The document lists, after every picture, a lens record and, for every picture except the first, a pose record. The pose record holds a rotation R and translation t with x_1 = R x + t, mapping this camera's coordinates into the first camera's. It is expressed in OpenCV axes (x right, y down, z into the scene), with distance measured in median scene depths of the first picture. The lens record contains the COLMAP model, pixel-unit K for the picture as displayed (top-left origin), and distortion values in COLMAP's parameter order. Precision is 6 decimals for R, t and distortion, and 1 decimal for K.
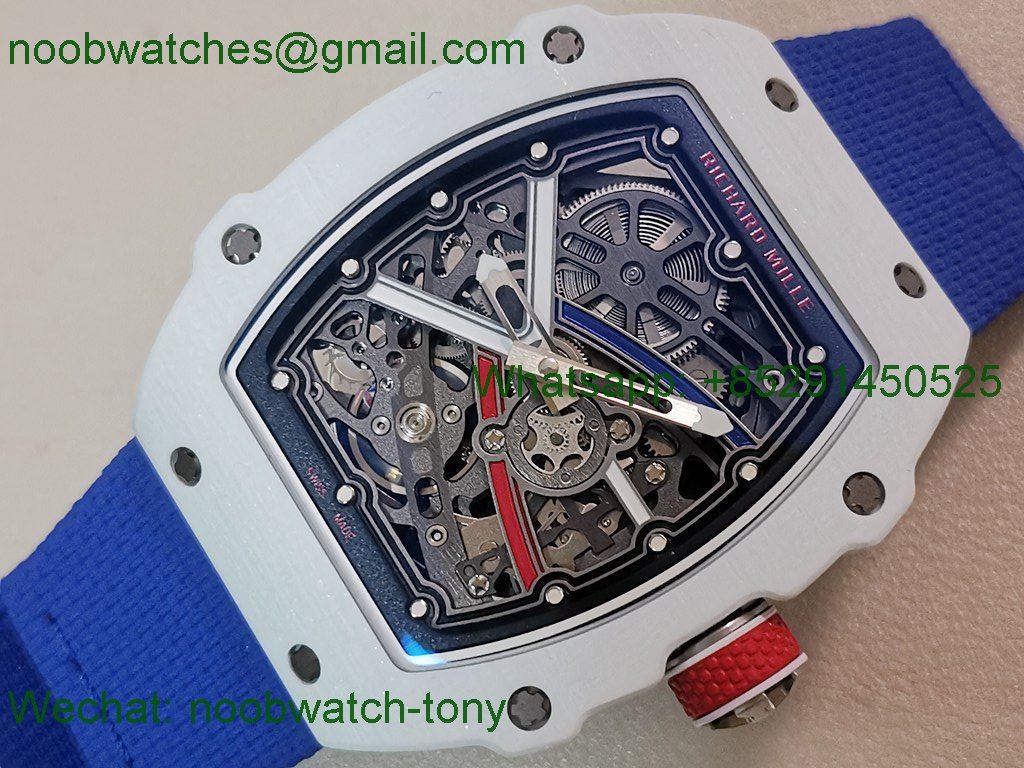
lens RADIAL K [[1601.7, 0, 514.3], [0, 1601.7, 388.3], [0, 0, 1]] dist [-0.010922, 0.000000]
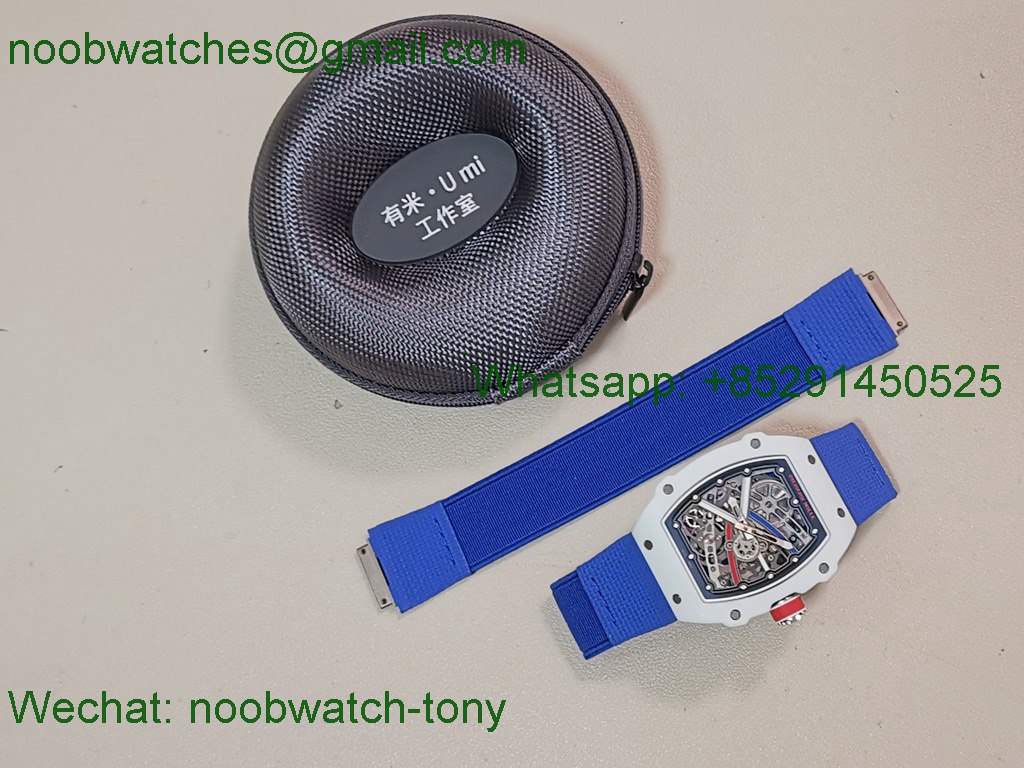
lens RADIAL K [[1601.7, 0, 510.2], [0, 1601.7, 382.3], [0, 0, 1]] dist [-0.010922, 0.000000]
pose [[0.996386, 0.084443, -0.009165, -0.533782], [-0.084548, 0.996351, -0.011716, -0.267593], [0.008143, 0.012448, 0.999889, -2.843627]]
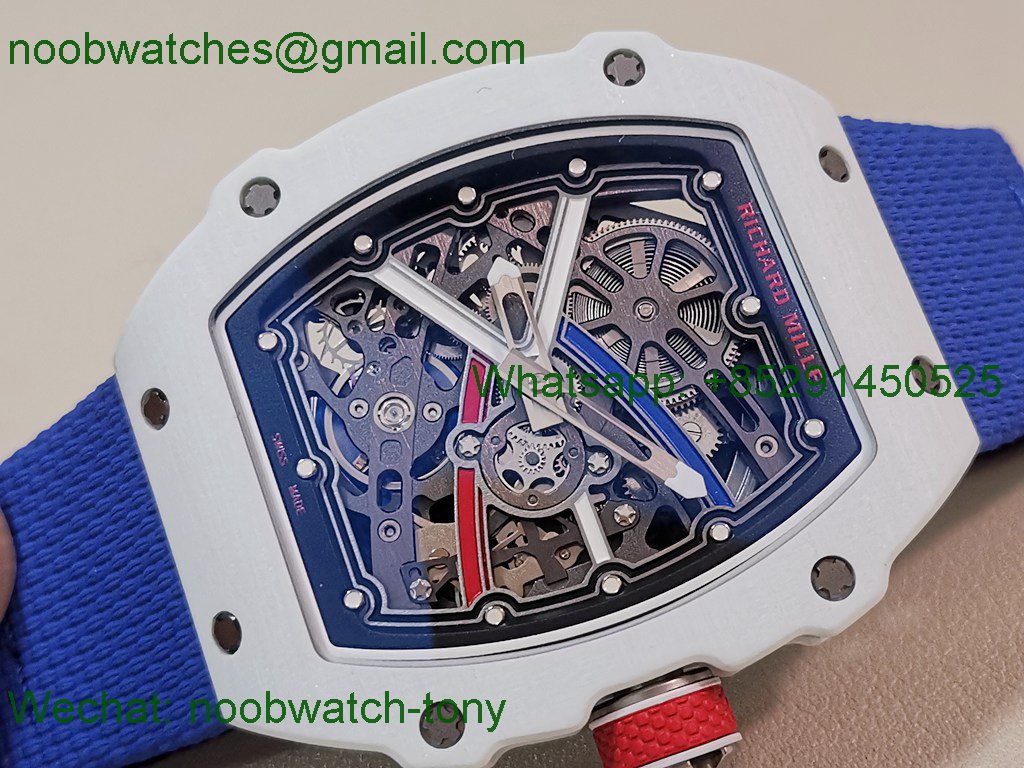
lens RADIAL K [[1601.7, 0, 516.3], [0, 1601.7, 382.0], [0, 0, 1]] dist [-0.010922, 0.000000]
pose [[0.977233, 0.208027, -0.041712, 0.047296], [-0.210475, 0.975302, -0.066985, 0.052829], [0.026747, 0.074240, 0.996882, 0.036195]]
